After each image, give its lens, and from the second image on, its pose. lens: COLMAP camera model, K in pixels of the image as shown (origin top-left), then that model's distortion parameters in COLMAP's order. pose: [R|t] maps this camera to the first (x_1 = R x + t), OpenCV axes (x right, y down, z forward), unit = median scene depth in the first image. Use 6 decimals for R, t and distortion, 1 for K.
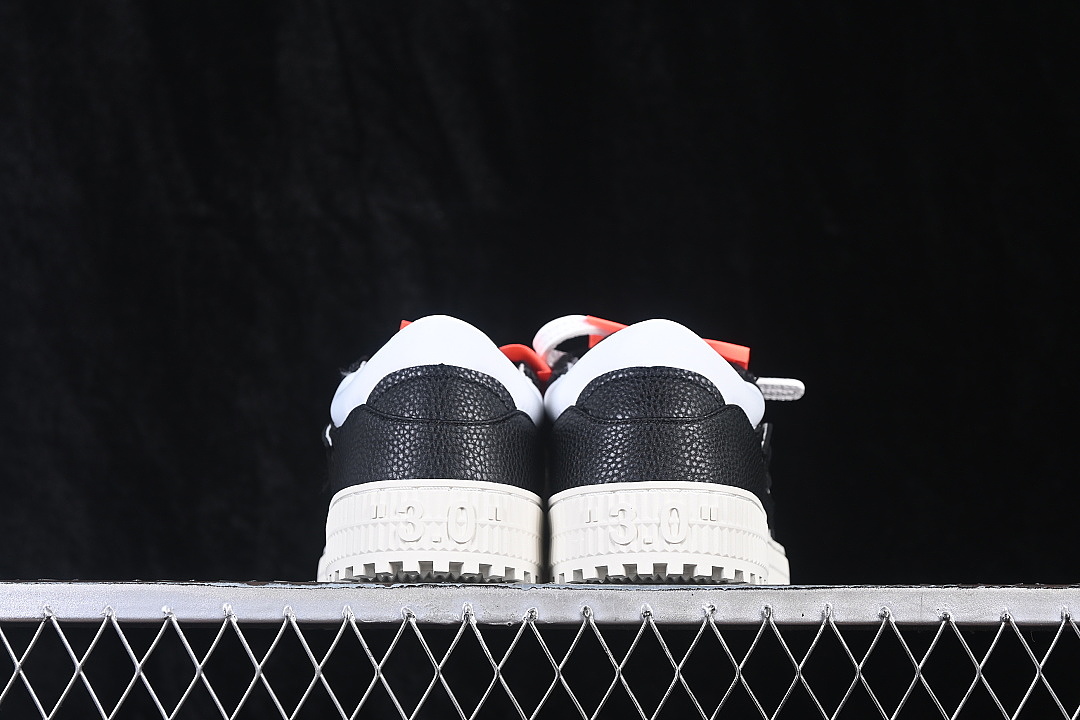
lens RADIAL K [[2592.3, 0, 534.4], [0, 2592.3, 359.8], [0, 0, 1]] dist [-0.011127, 0.000000]
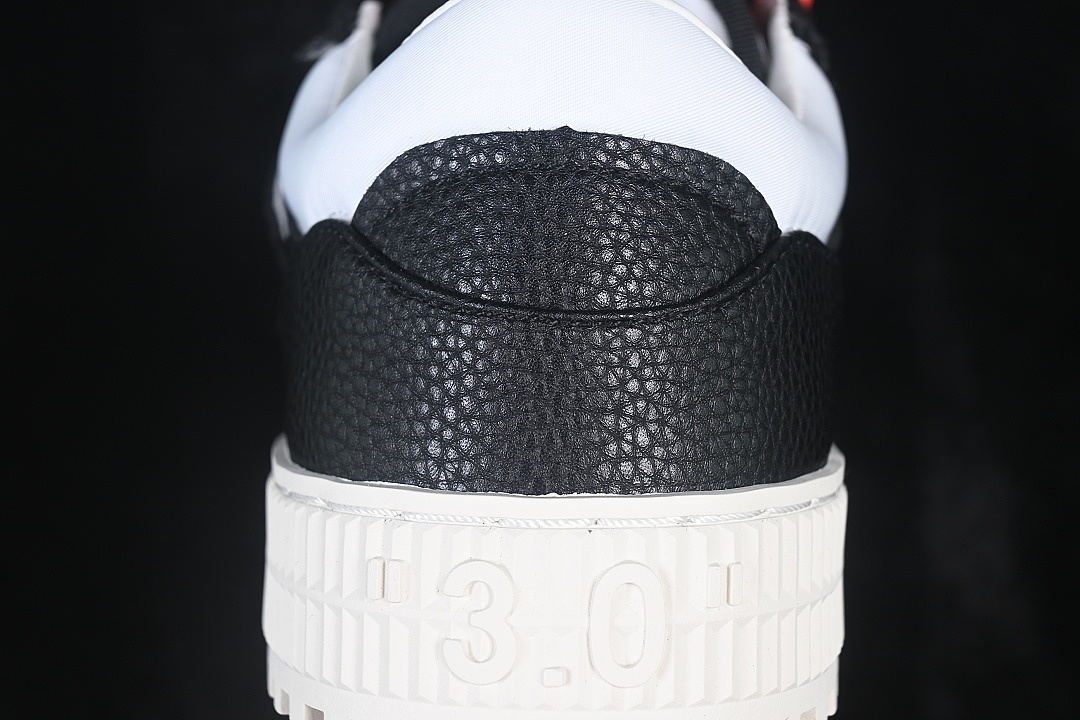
lens RADIAL K [[2592.3, 0, 540.3], [0, 2592.3, 358.4], [0, 0, 1]] dist [-0.011127, 0.000000]
pose [[0.998460, 0.001461, -0.055456, -0.020182], [0.017525, 0.940153, 0.340301, -0.087340], [0.052635, -0.340749, 0.938680, 0.675826]]
